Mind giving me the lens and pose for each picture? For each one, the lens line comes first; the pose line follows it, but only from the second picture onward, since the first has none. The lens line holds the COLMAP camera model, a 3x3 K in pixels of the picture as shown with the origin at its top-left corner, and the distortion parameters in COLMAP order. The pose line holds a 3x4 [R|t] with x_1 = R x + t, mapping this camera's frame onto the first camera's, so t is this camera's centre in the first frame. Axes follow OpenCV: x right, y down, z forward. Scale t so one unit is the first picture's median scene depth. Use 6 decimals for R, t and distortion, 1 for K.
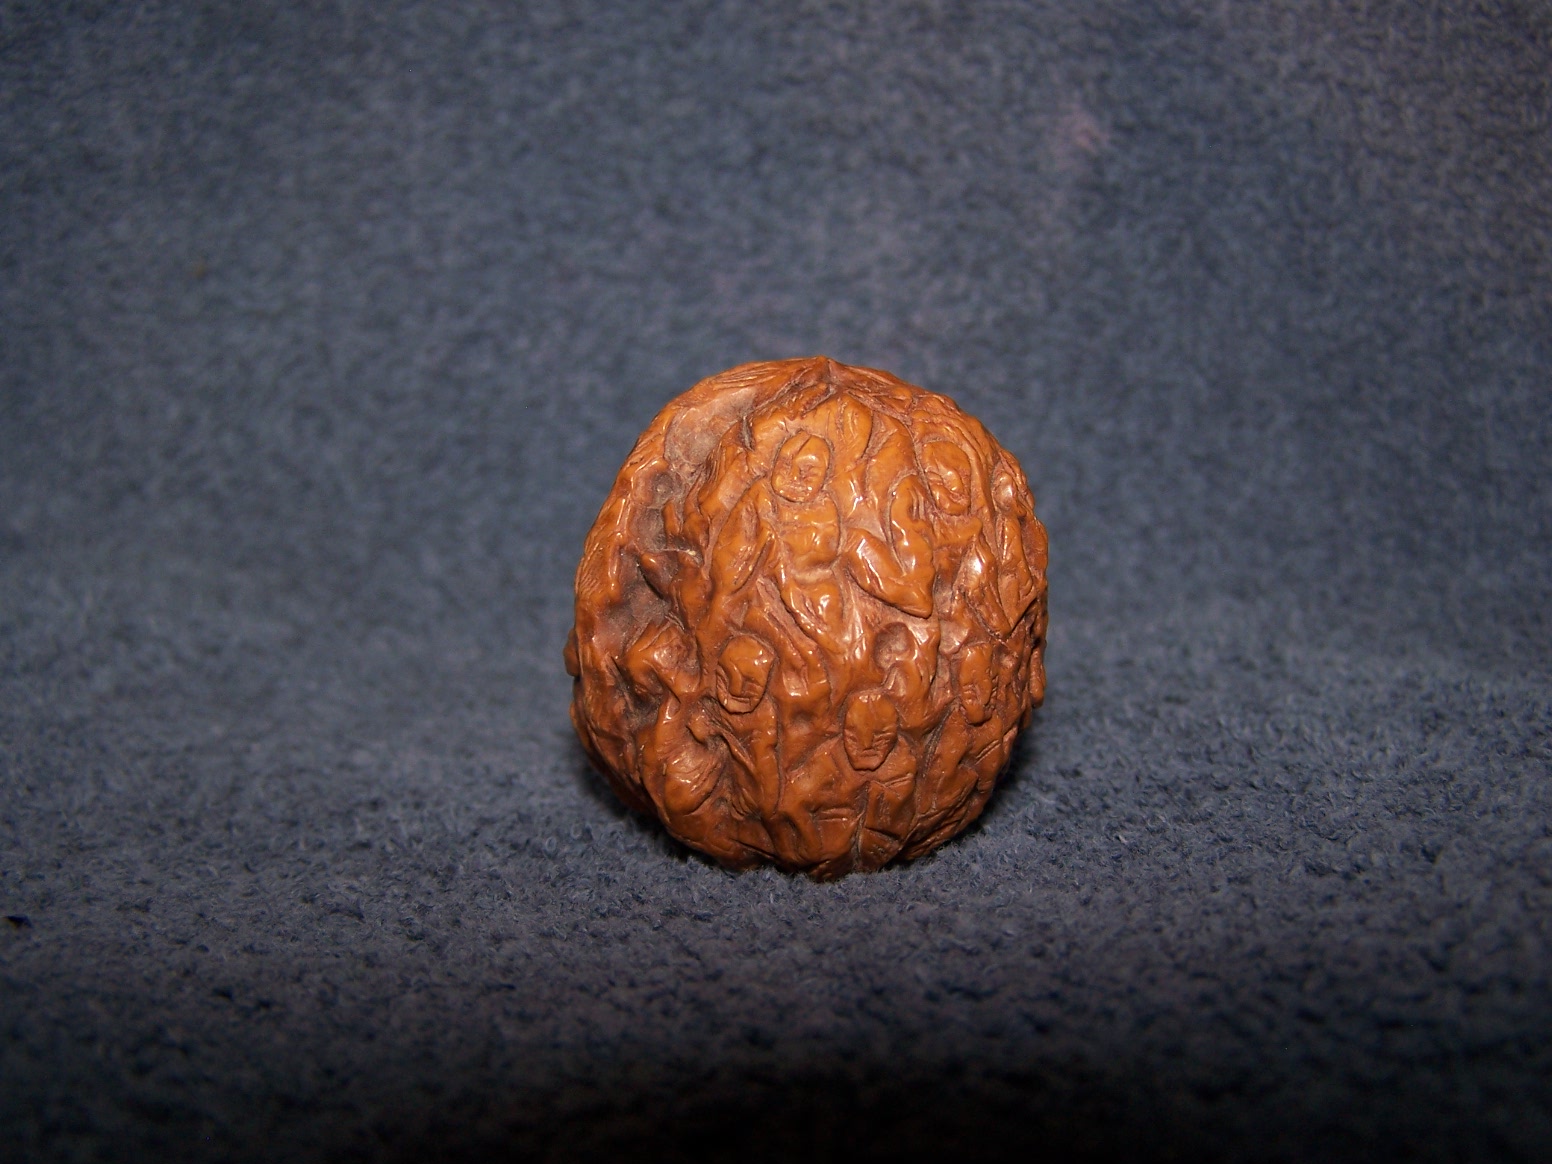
lens RADIAL K [[1765.7, 0, 777.7], [0, 1765.7, 633.6], [0, 0, 1]] dist [-0.241256, 0.288584]
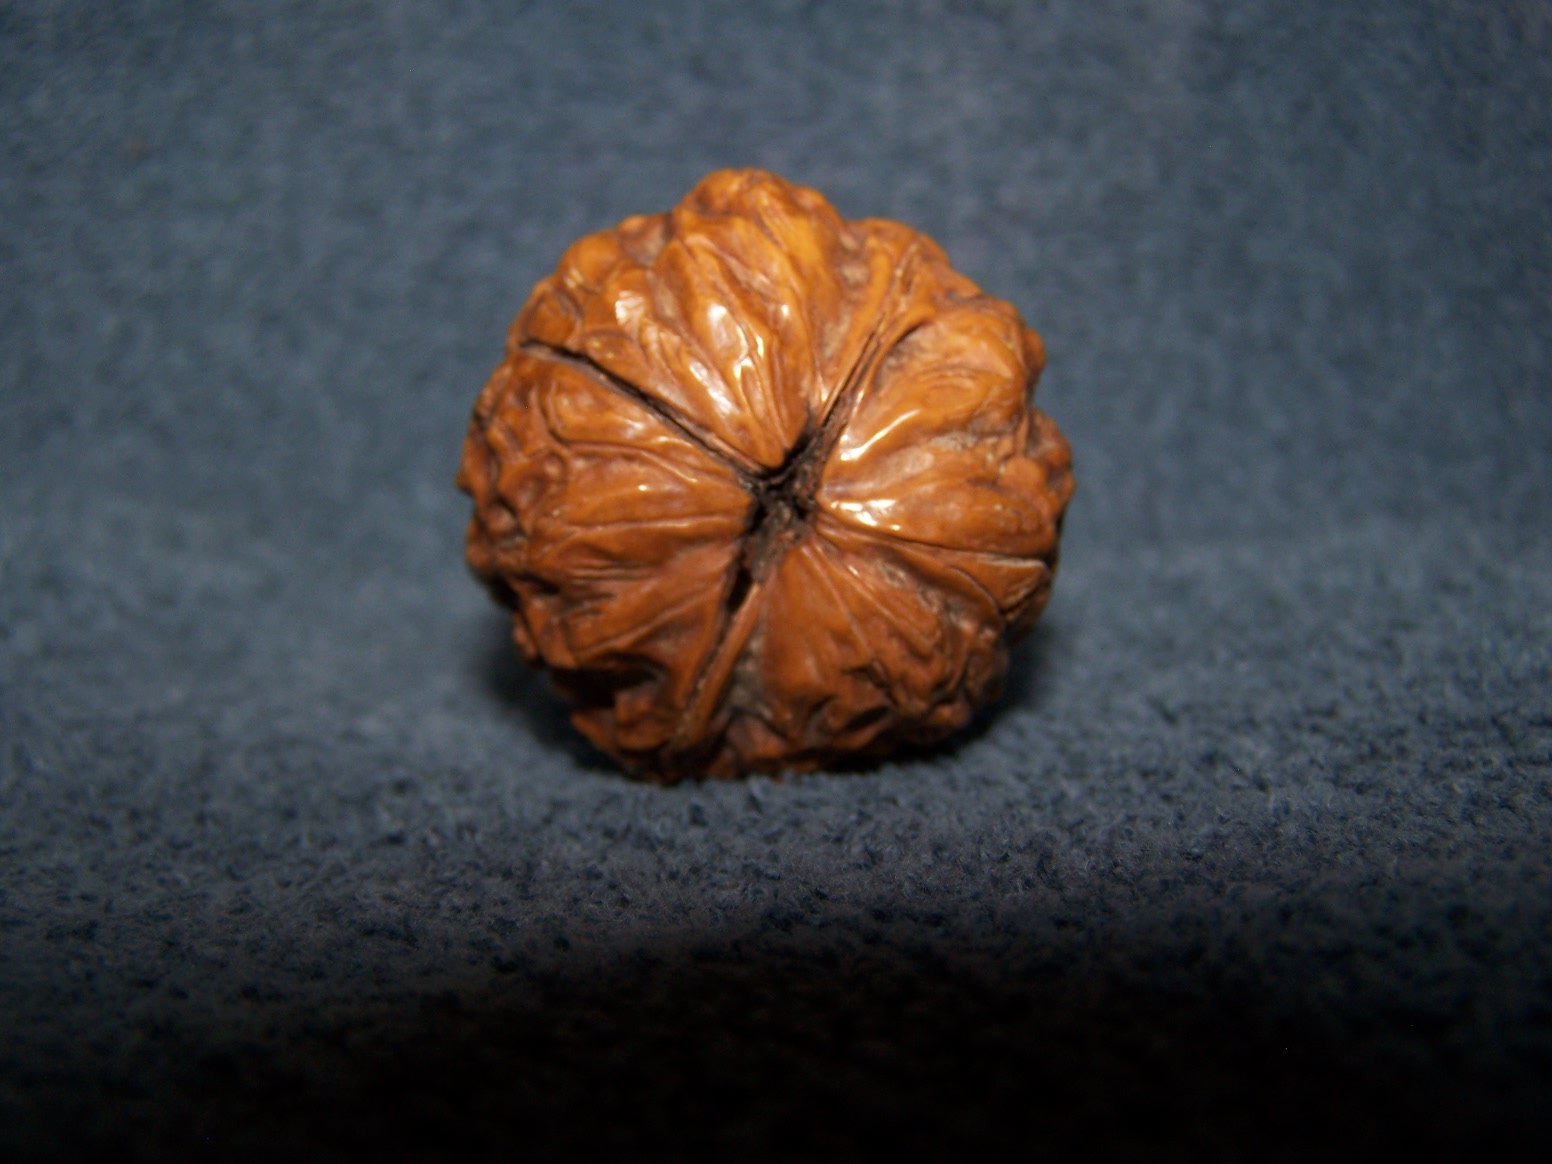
lens RADIAL K [[1752.8, 0, 772.6], [0, 1752.8, 644.5], [0, 0, 1]] dist [-0.237702, 0.273454]
pose [[0.999134, -0.023543, 0.034298, -0.066746], [0.023203, 0.999678, 0.010283, 0.024564], [-0.034529, -0.009478, 0.999359, 0.181179]]
